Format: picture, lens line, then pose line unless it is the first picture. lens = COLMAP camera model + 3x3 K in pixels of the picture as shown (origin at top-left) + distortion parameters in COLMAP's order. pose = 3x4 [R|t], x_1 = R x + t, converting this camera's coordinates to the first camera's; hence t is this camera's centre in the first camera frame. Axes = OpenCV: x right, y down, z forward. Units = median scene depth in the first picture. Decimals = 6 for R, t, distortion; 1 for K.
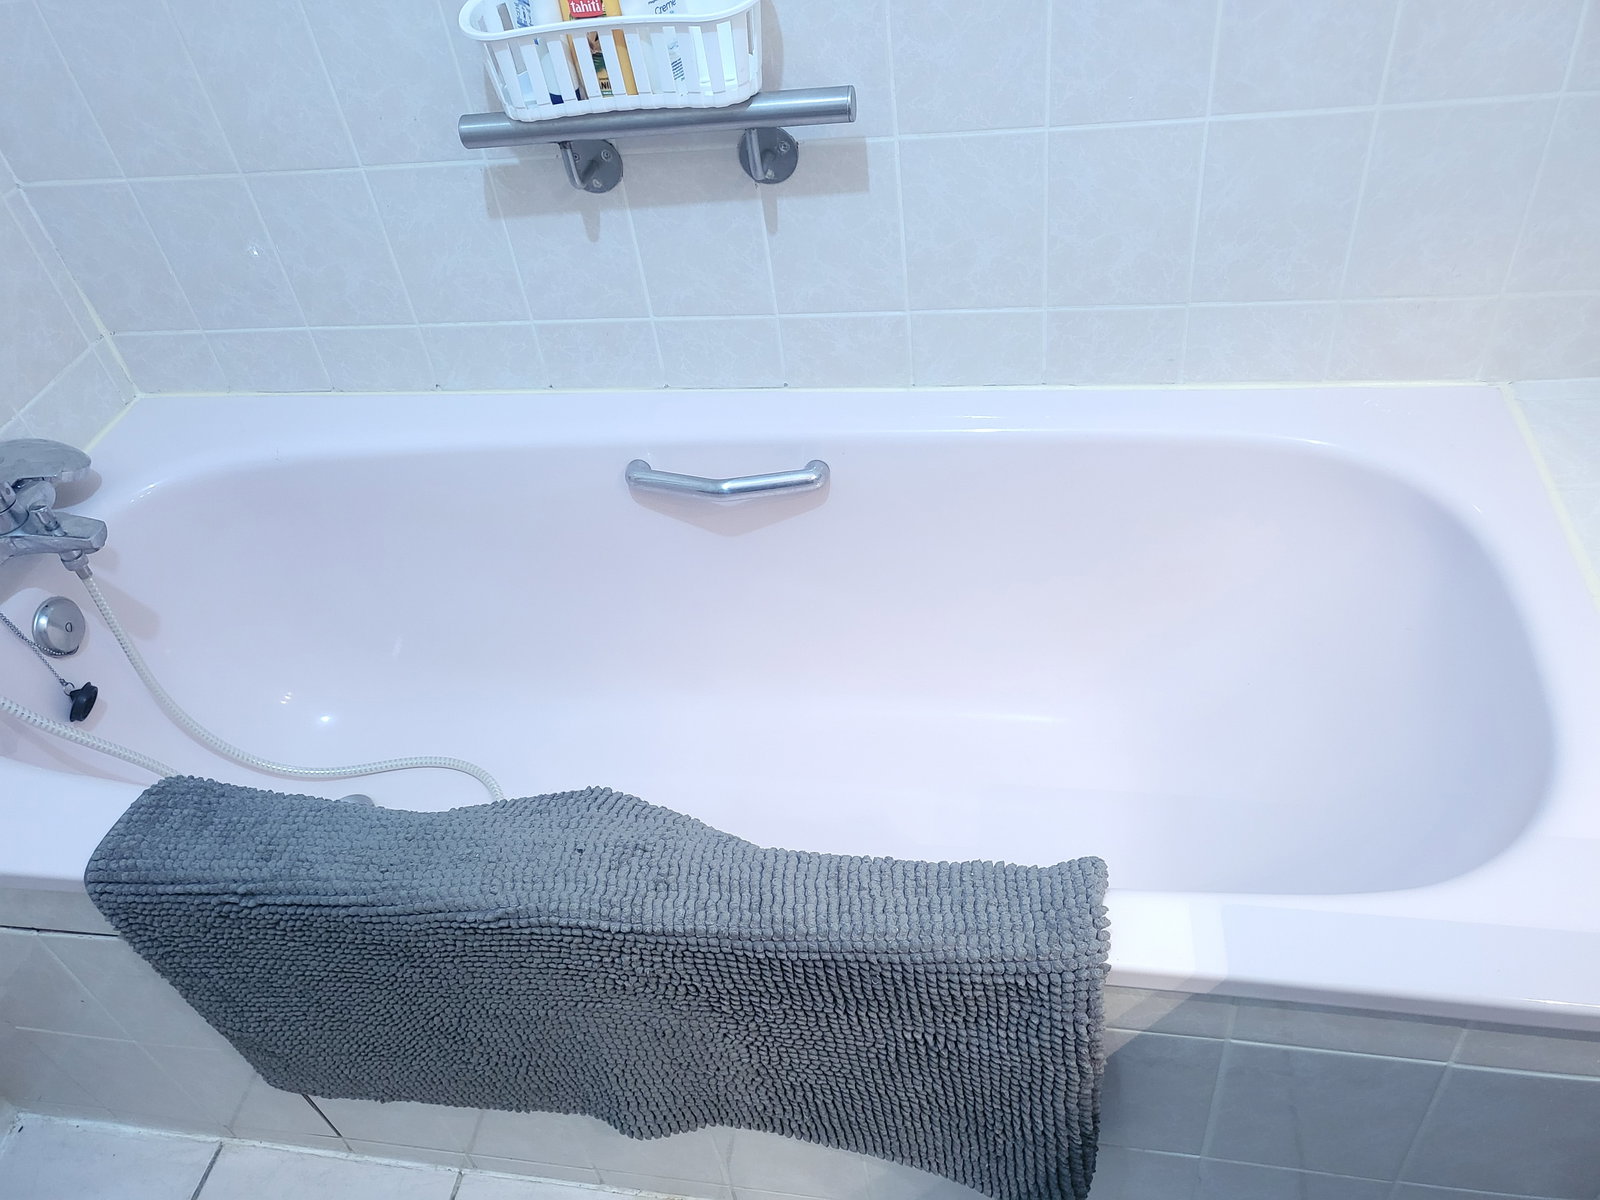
lens RADIAL K [[1286.1, 0, 765.2], [0, 1286.1, 599.9], [0, 0, 1]] dist [-0.044106, 0.002440]
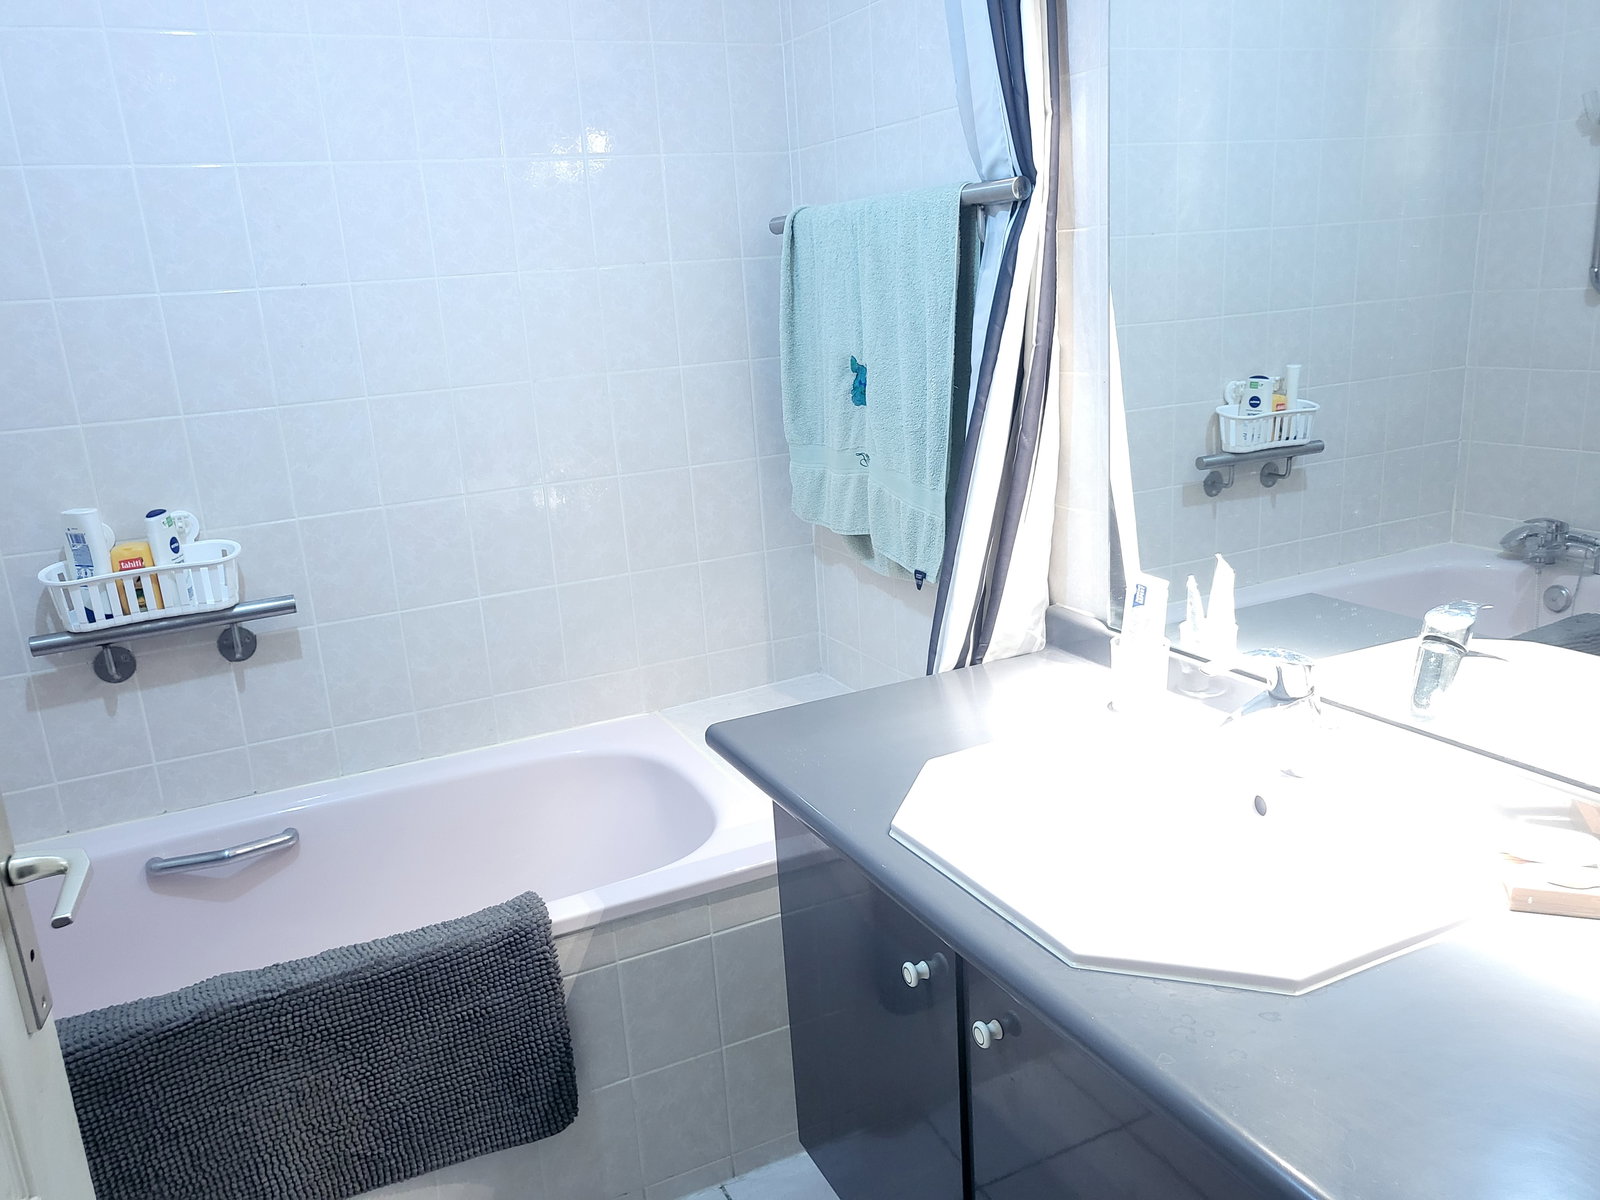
lens RADIAL K [[1198.9, 0, 800.0], [0, 1198.9, 600.0], [0, 0, 1]] dist [0.107626, -0.003763]
pose [[0.808269, -0.096525, 0.580848, -0.335108], [0.366458, 0.854600, -0.367923, 0.486734], [-0.460879, 0.510237, 0.726119, -0.587982]]
